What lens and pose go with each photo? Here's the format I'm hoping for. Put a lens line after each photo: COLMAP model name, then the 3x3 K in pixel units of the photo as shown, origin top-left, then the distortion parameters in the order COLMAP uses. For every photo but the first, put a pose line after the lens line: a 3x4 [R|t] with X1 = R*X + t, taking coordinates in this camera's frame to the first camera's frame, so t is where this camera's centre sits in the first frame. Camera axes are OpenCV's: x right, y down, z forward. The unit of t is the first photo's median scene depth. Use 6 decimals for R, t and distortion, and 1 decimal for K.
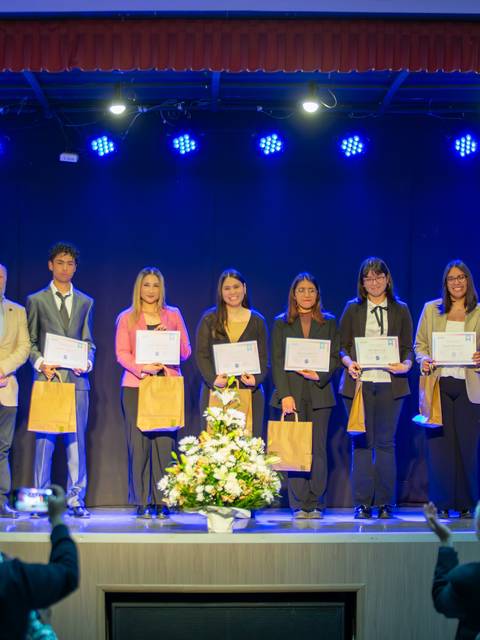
lens RADIAL K [[2732.1, 0, 240.0], [0, 2732.1, 320.0], [0, 0, 1]] dist [-0.313909, -2.933556]
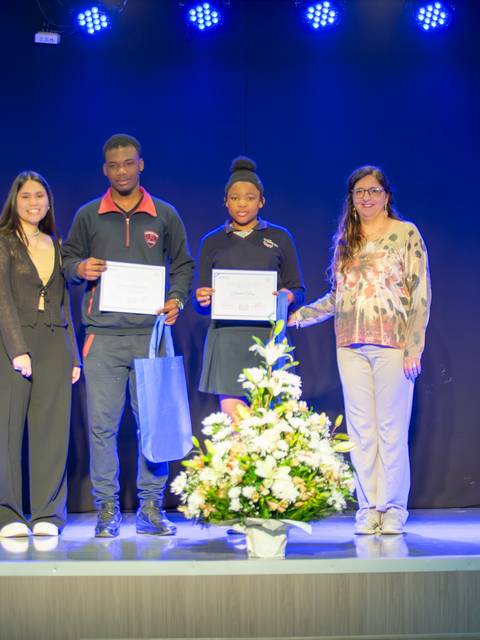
lens RADIAL K [[2732.1, 0, 240.0], [0, 2732.1, 320.0], [0, 0, 1]] dist [-0.313909, -2.933556]
pose [[0.999885, -0.013306, -0.007340, -0.007834], [0.013357, 0.999887, 0.006941, 0.015436], [0.007246, -0.007039, 0.999949, 0.333534]]
